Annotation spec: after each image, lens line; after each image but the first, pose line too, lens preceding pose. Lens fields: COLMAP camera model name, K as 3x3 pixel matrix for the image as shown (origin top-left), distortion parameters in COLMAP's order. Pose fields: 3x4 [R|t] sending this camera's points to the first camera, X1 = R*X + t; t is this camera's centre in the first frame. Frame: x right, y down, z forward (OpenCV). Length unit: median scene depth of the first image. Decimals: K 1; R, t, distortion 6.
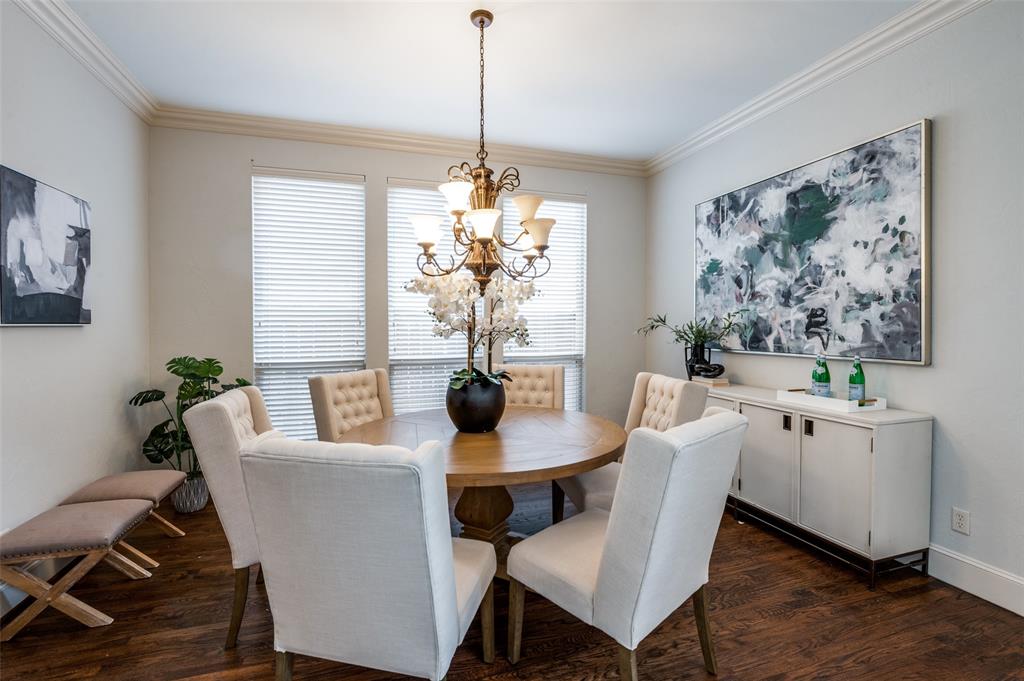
lens RADIAL K [[458.4, 0, 513.7], [0, 458.4, 331.9], [0, 0, 1]] dist [-0.013281, -0.000232]
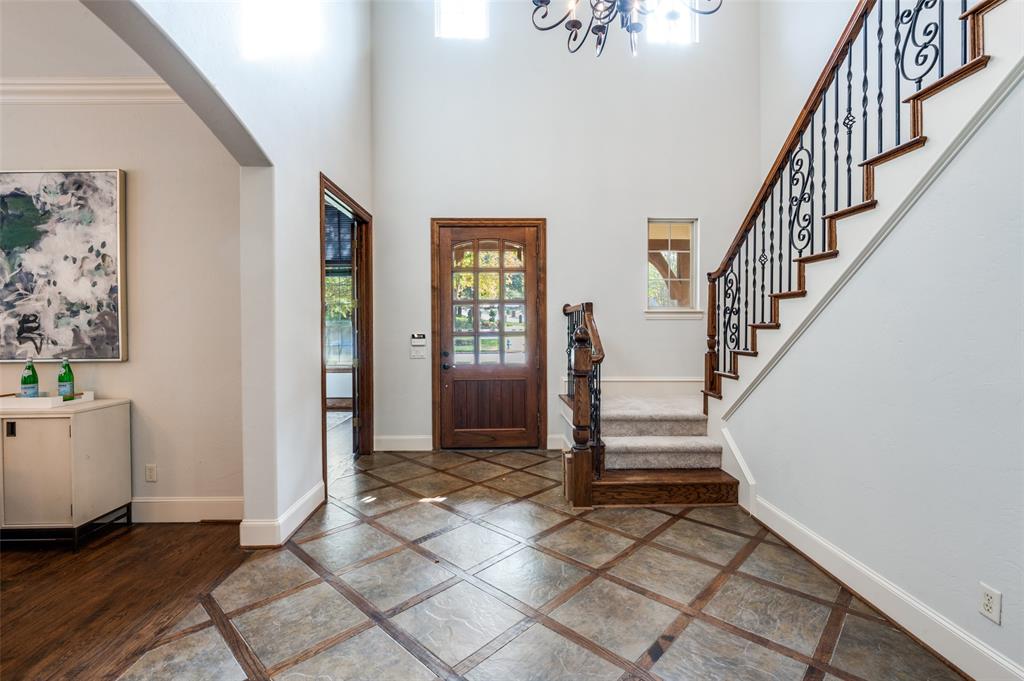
lens RADIAL K [[458.4, 0, 513.7], [0, 458.4, 331.9], [0, 0, 1]] dist [-0.013281, -0.000232]
pose [[0.277853, -0.009576, 0.960576, -0.017711], [0.021229, 0.999767, 0.003826, 0.008672], [-0.960389, 0.019329, 0.277992, -0.385175]]
